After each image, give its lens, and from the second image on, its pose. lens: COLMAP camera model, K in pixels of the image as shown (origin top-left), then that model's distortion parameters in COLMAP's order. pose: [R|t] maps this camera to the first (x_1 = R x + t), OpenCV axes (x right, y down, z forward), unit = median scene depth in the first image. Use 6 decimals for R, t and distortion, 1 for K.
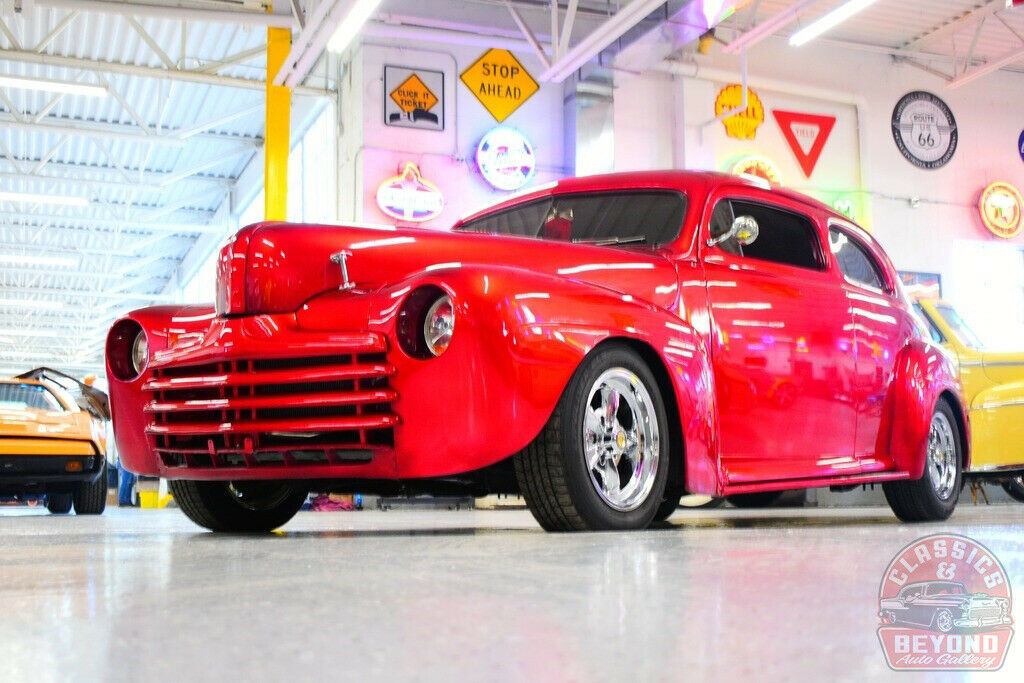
lens RADIAL K [[1243.6, 0, 512.0], [0, 1243.6, 341.5], [0, 0, 1]] dist [-0.032136, 0.013837]
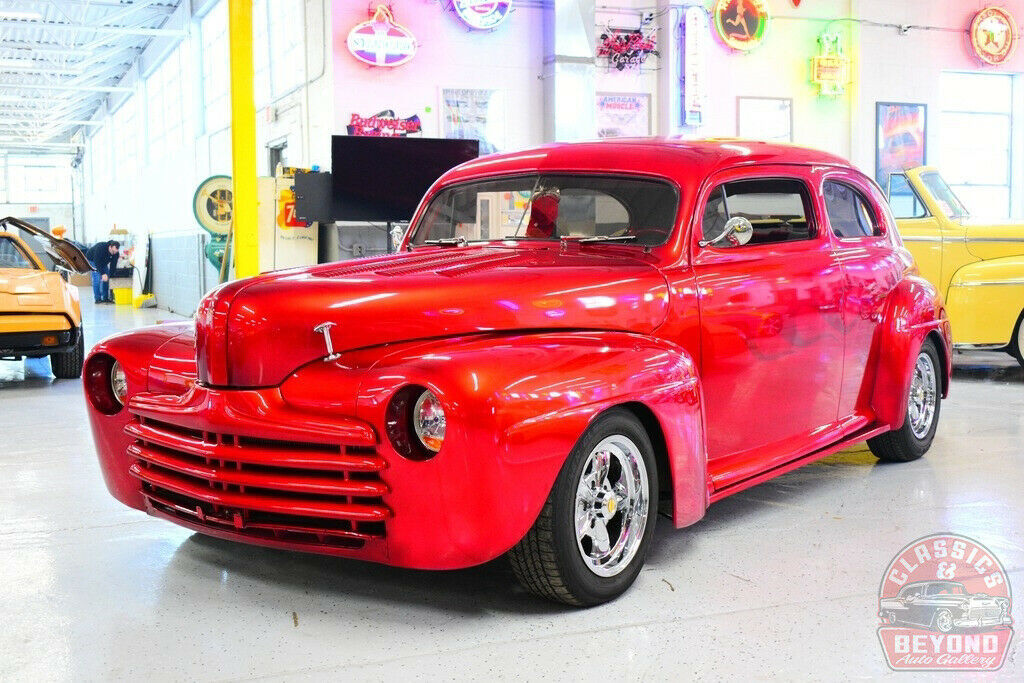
lens RADIAL K [[1243.6, 0, 512.0], [0, 1243.6, 341.5], [0, 0, 1]] dist [-0.032136, 0.013837]
pose [[0.999739, -0.005269, 0.022238, -0.008277], [0.000662, 0.979330, 0.202266, -0.150854], [-0.022844, -0.202199, 0.979078, 0.029903]]
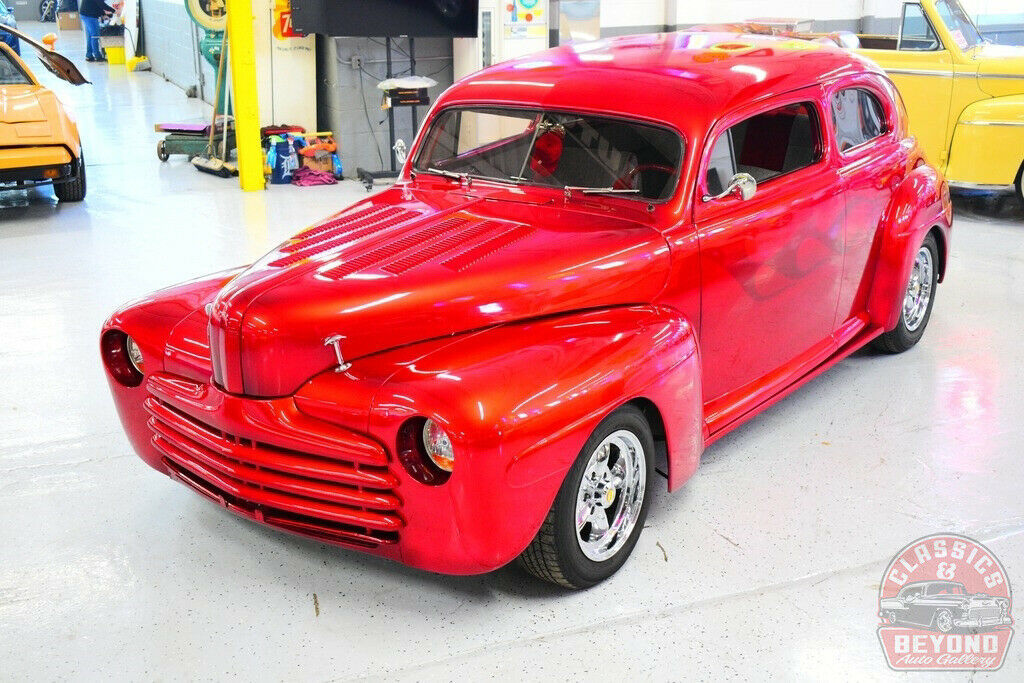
lens RADIAL K [[1243.6, 0, 512.0], [0, 1243.6, 341.5], [0, 0, 1]] dist [-0.032136, 0.013837]
pose [[0.999758, -0.009158, 0.019992, -0.009577], [0.000003, 0.909208, 0.416342, -0.287603], [-0.021990, -0.416241, 0.908988, 0.055754]]
